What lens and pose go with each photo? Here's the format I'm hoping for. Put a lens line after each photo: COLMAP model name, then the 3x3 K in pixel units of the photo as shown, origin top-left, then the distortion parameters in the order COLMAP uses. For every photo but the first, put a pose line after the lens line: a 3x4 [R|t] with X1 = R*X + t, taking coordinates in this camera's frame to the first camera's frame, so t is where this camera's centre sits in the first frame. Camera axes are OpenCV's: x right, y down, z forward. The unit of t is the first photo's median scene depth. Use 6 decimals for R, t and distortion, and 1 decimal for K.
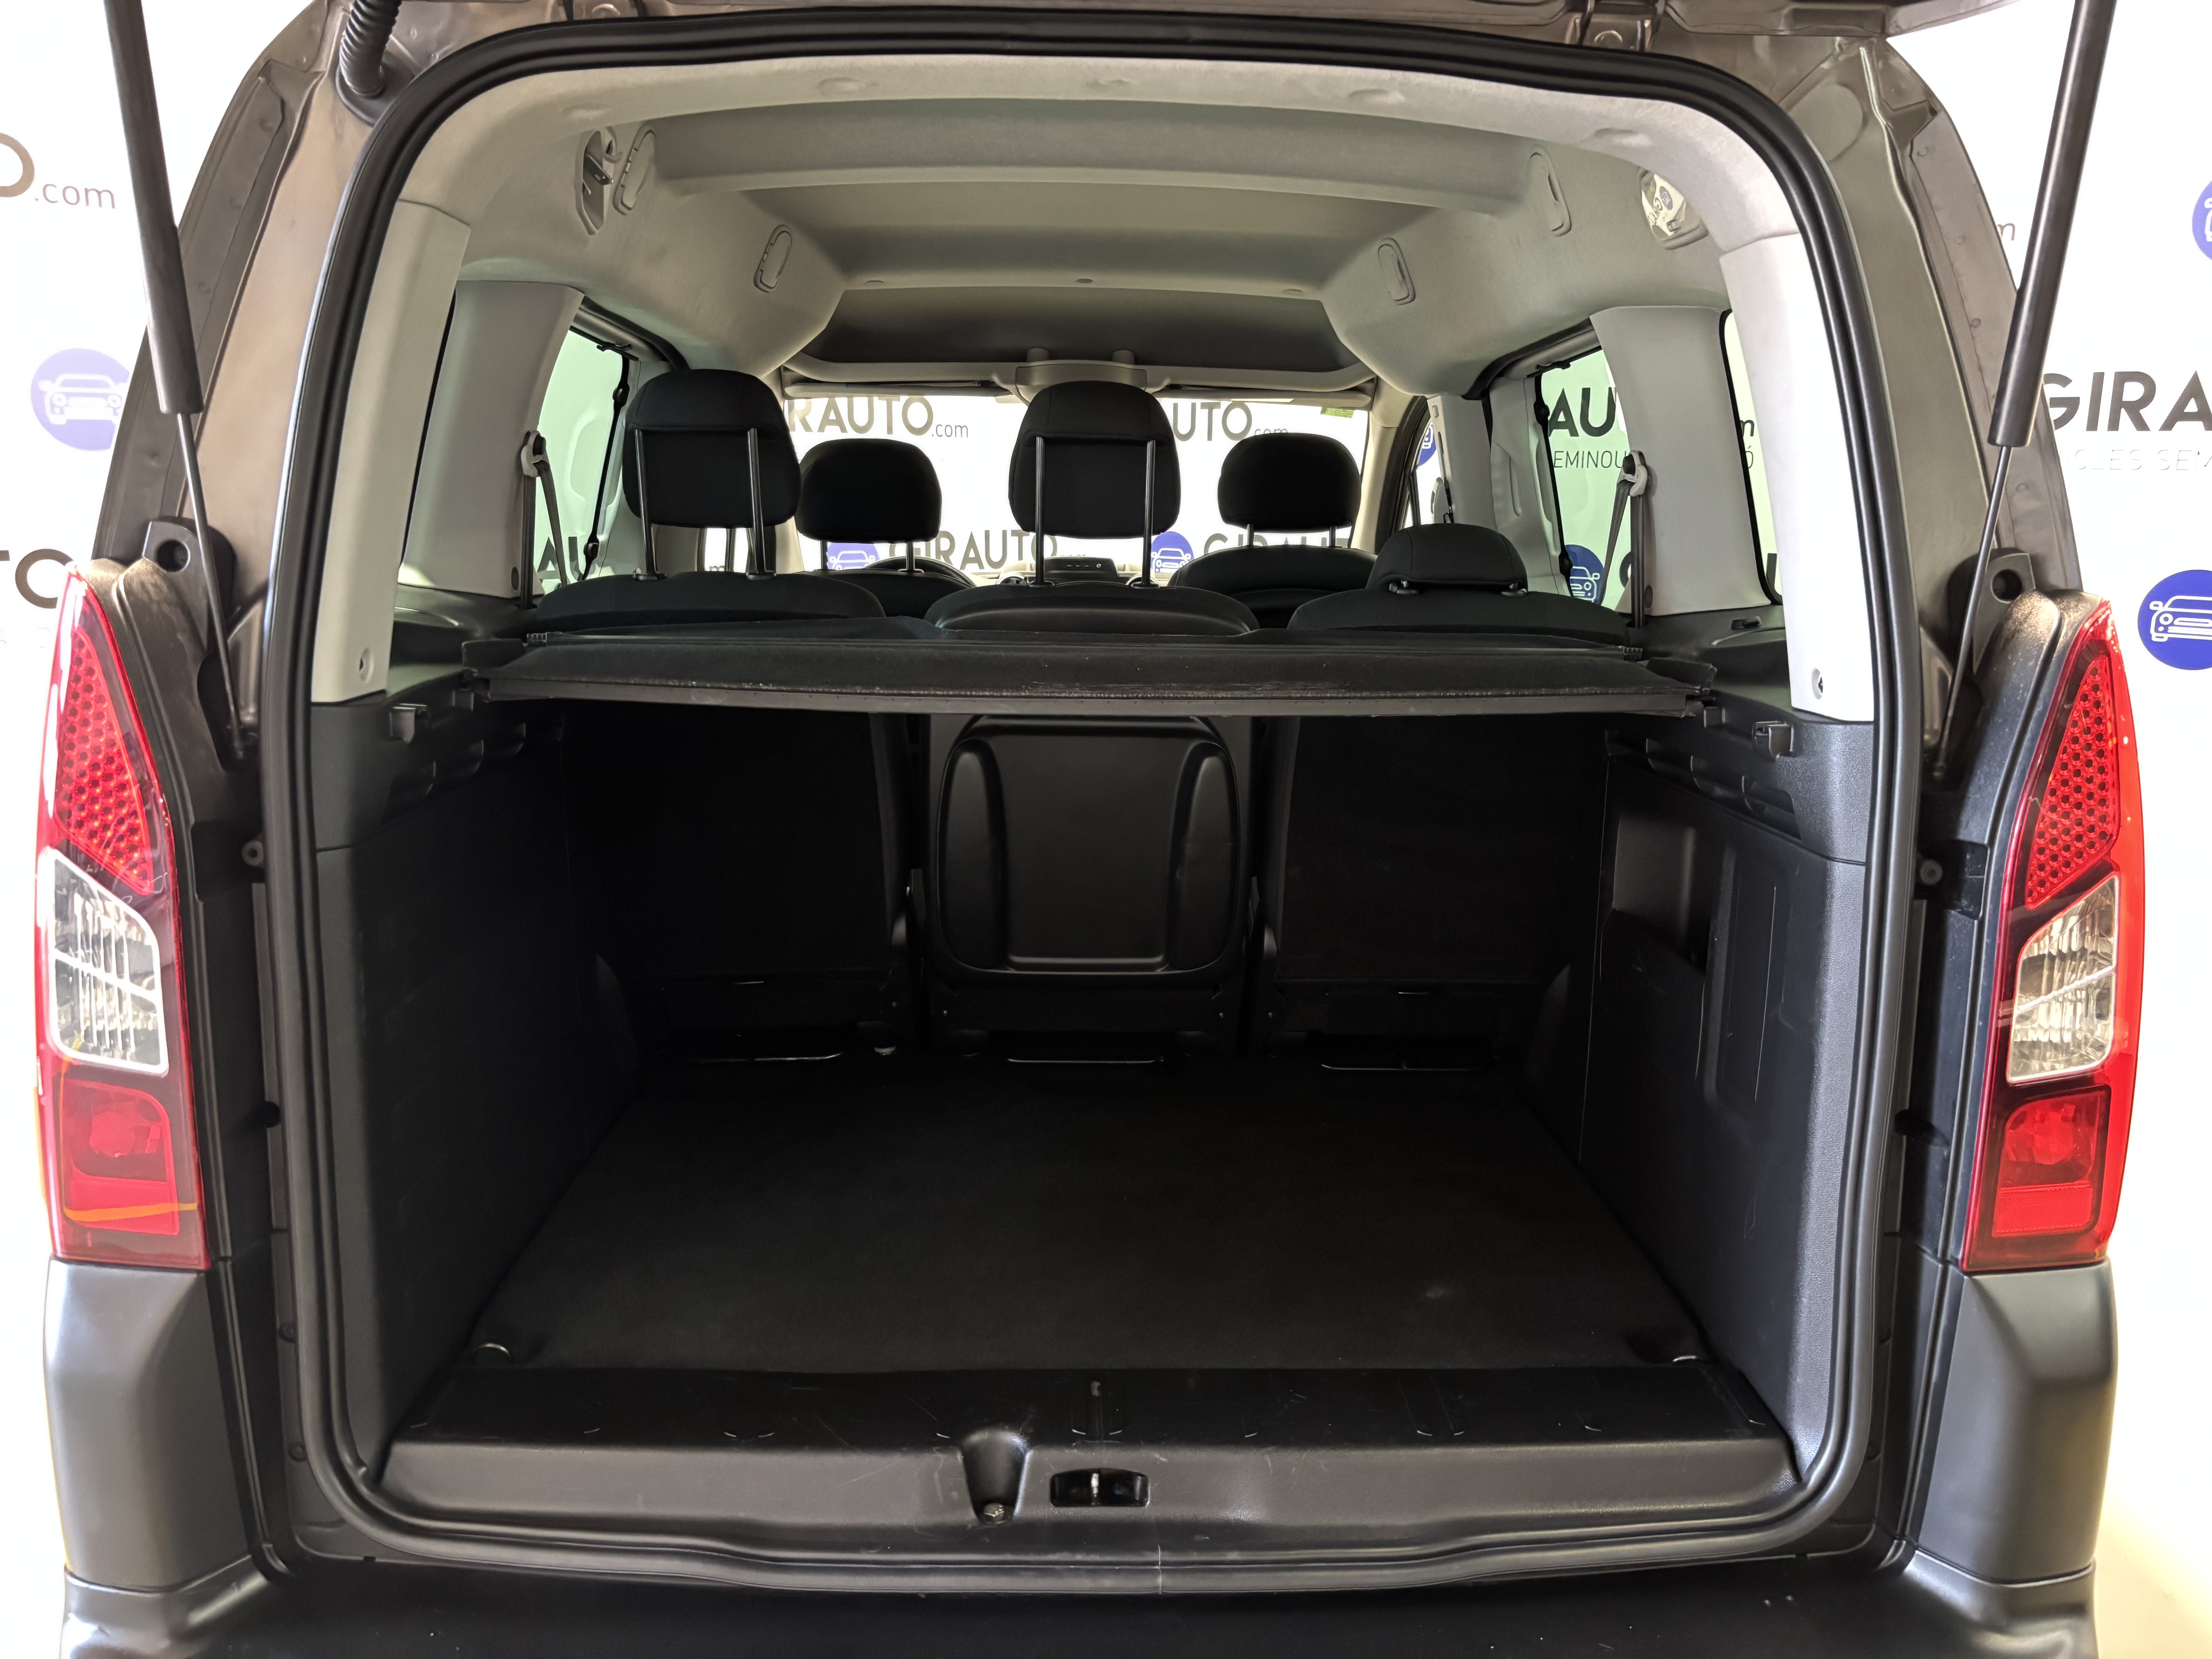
lens RADIAL K [[1705.4, 0, 1109.5], [0, 1705.4, 741.0], [0, 0, 1]] dist [0.037878, -0.006822]
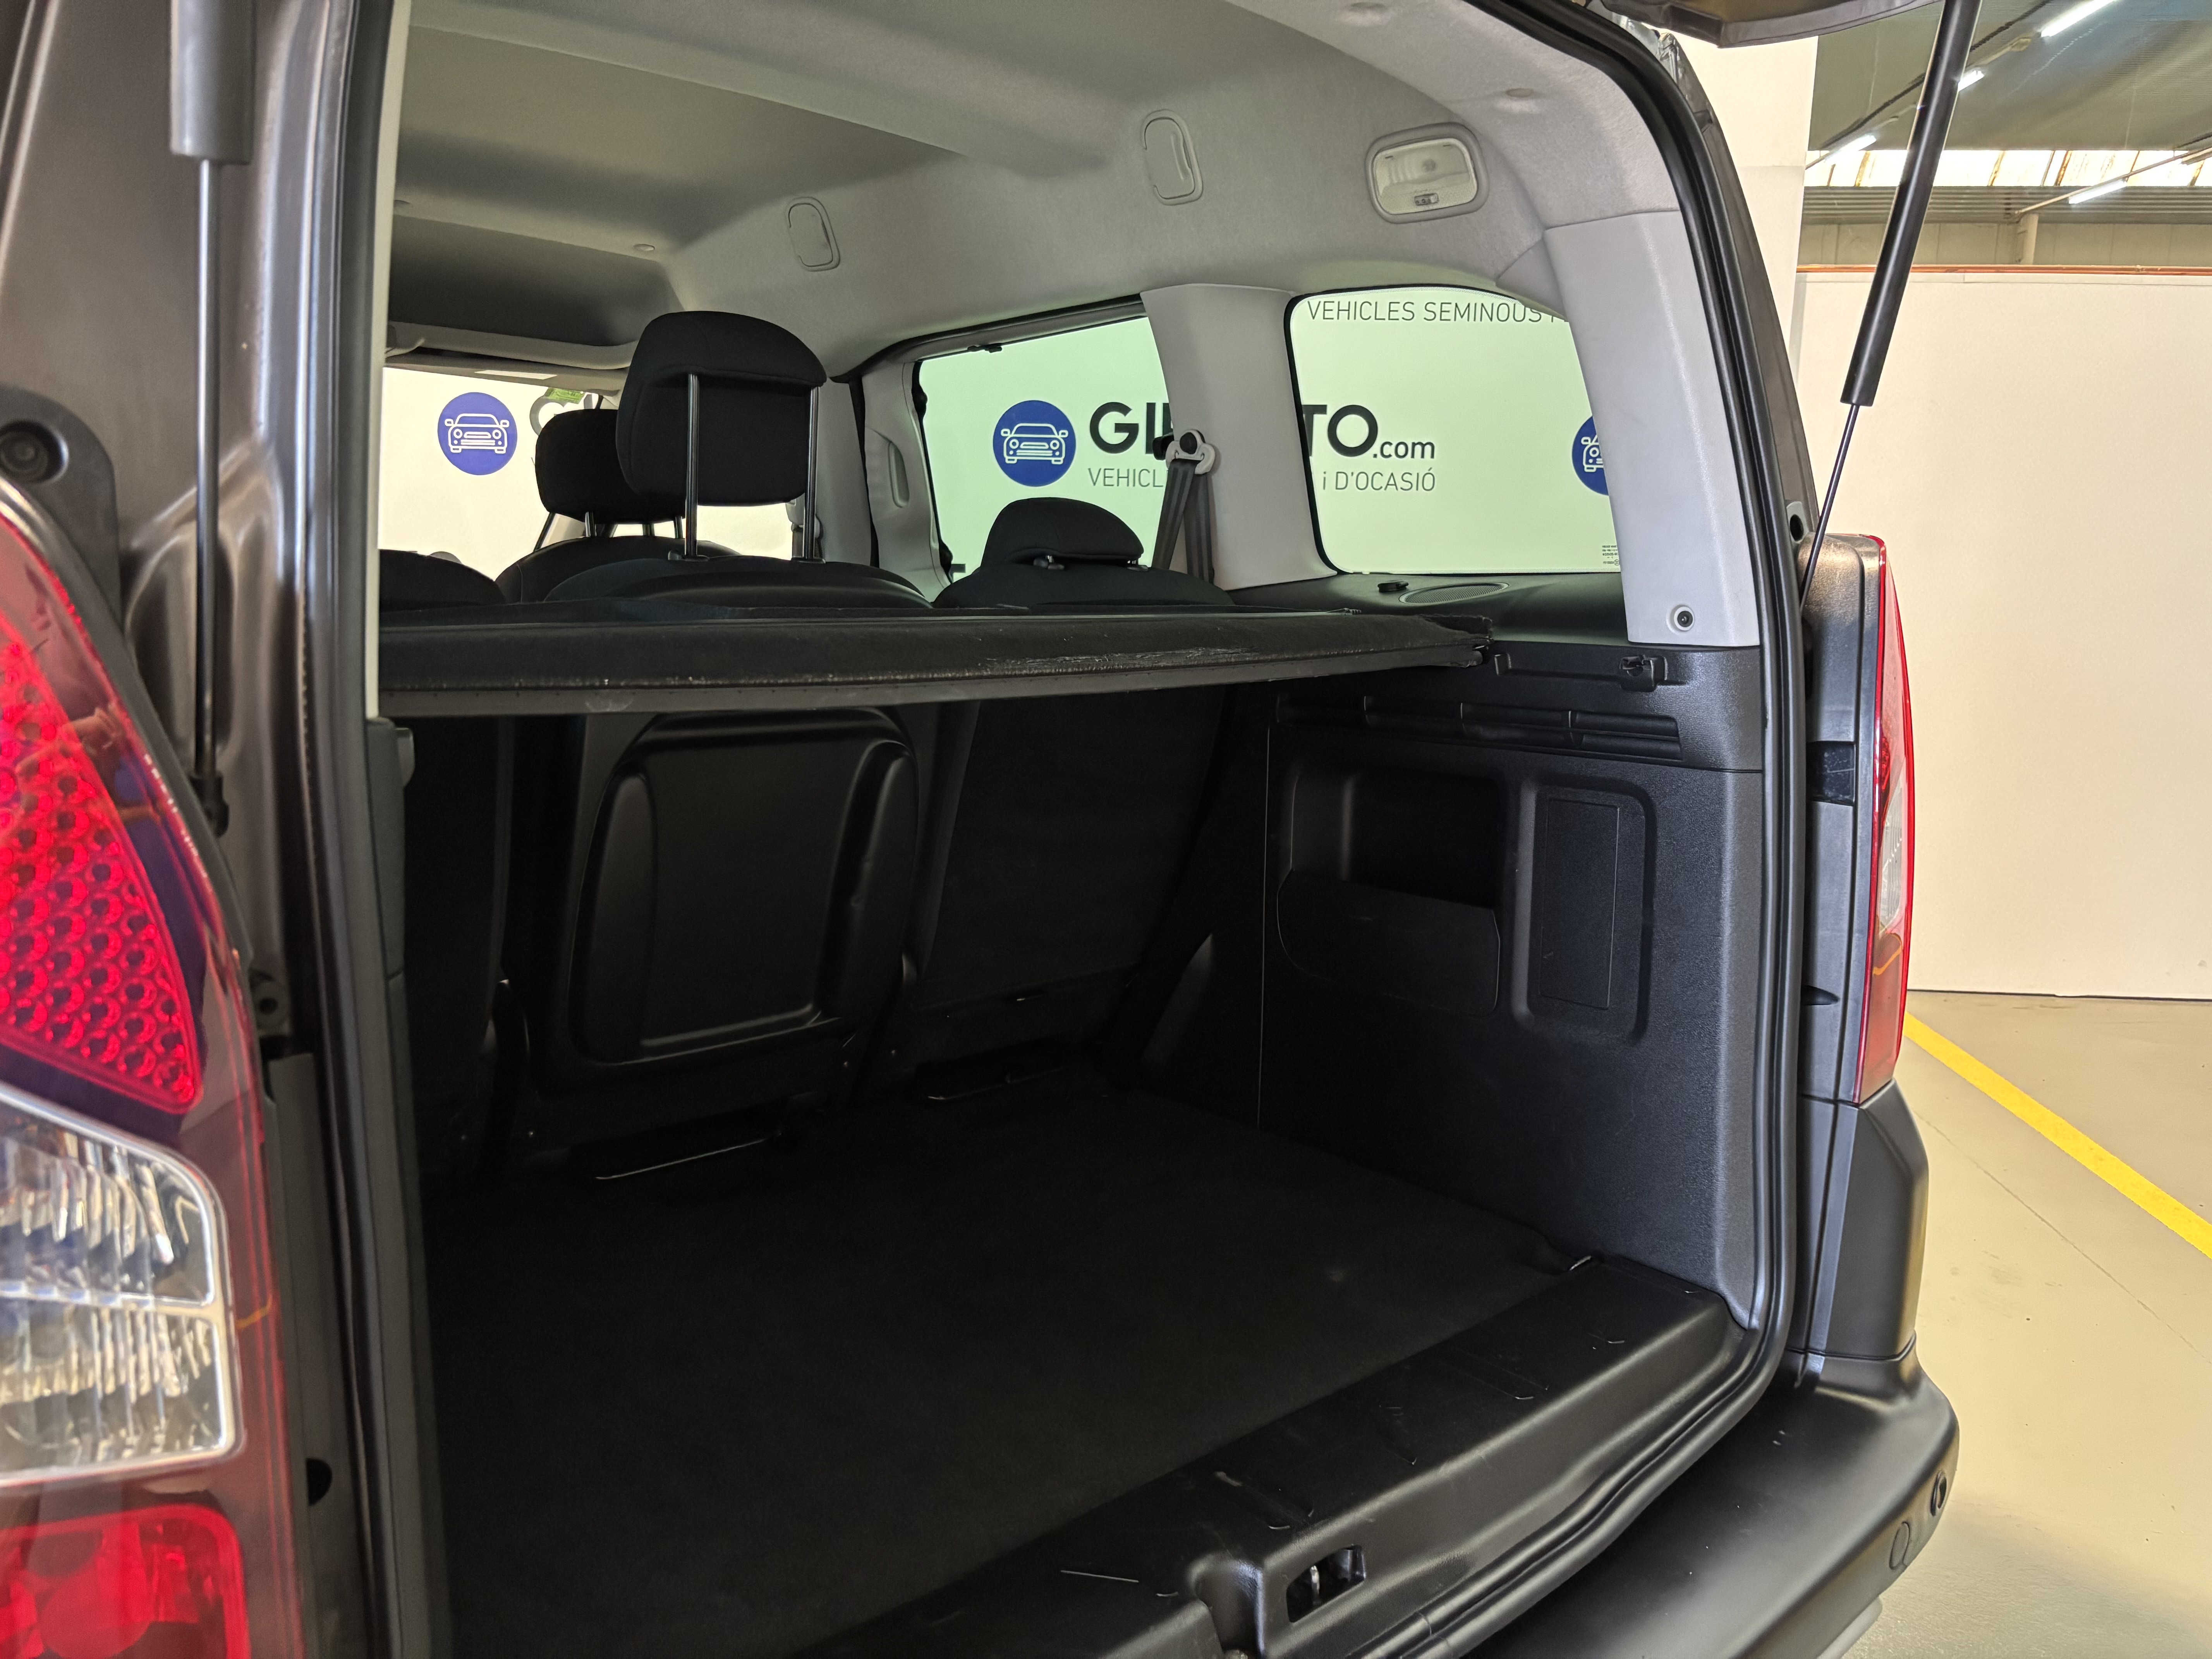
lens RADIAL K [[1705.4, 0, 1109.5], [0, 1705.4, 741.0], [0, 0, 1]] dist [0.037878, -0.006822]
pose [[0.760006, -0.075714, 0.645491, -0.417152], [0.089955, 0.995886, 0.010900, 0.000575], [-0.643661, 0.049781, 0.763690, 0.271143]]
